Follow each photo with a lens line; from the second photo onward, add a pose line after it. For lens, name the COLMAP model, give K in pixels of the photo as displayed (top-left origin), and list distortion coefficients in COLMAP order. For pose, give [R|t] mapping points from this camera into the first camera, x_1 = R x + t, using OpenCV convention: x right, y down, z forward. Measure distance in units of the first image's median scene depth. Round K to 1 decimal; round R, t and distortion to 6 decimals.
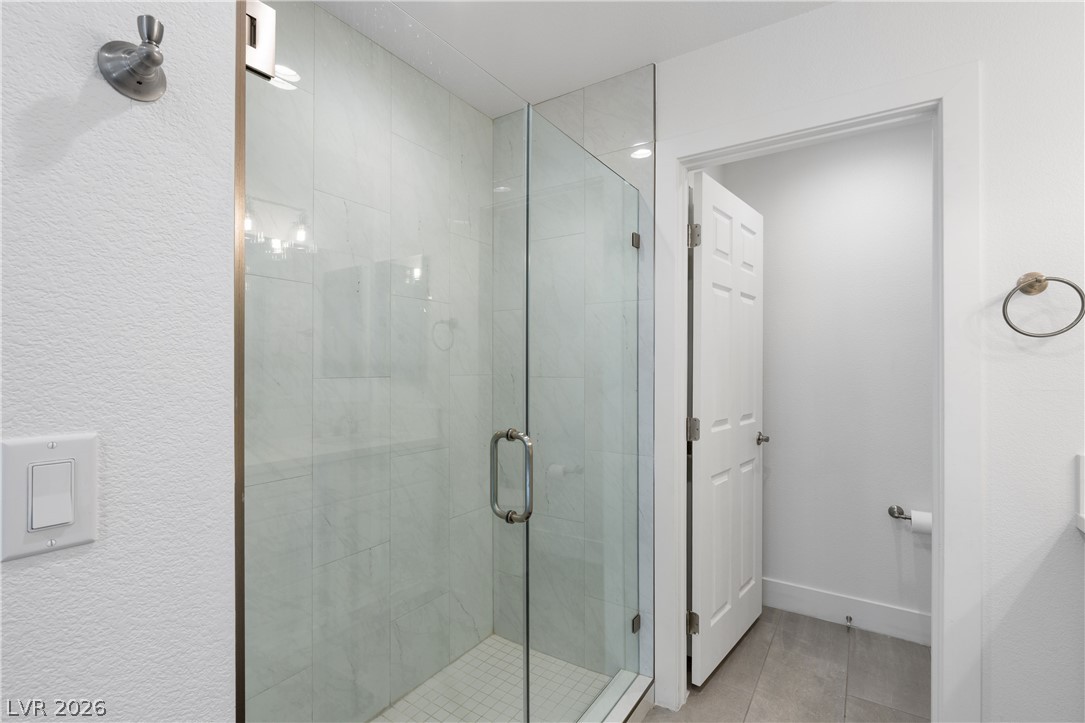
lens RADIAL K [[489.3, 0, 547.4], [0, 489.3, 361.1], [0, 0, 1]] dist [-0.000653, -0.001414]
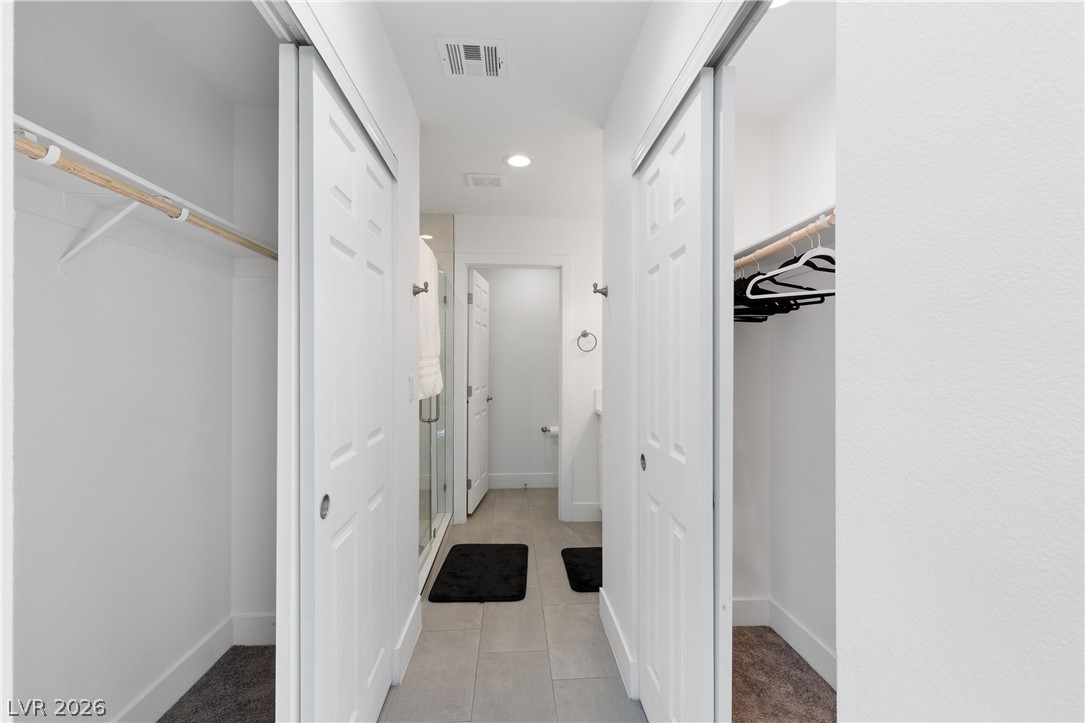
lens RADIAL K [[489.3, 0, 544.8], [0, 489.3, 363.3], [0, 0, 1]] dist [-0.000653, -0.001414]
pose [[0.798485, -0.005504, 0.601990, -0.601080], [-0.002798, 0.999913, 0.012853, -0.007524], [-0.602009, -0.011948, 0.798400, -0.740520]]
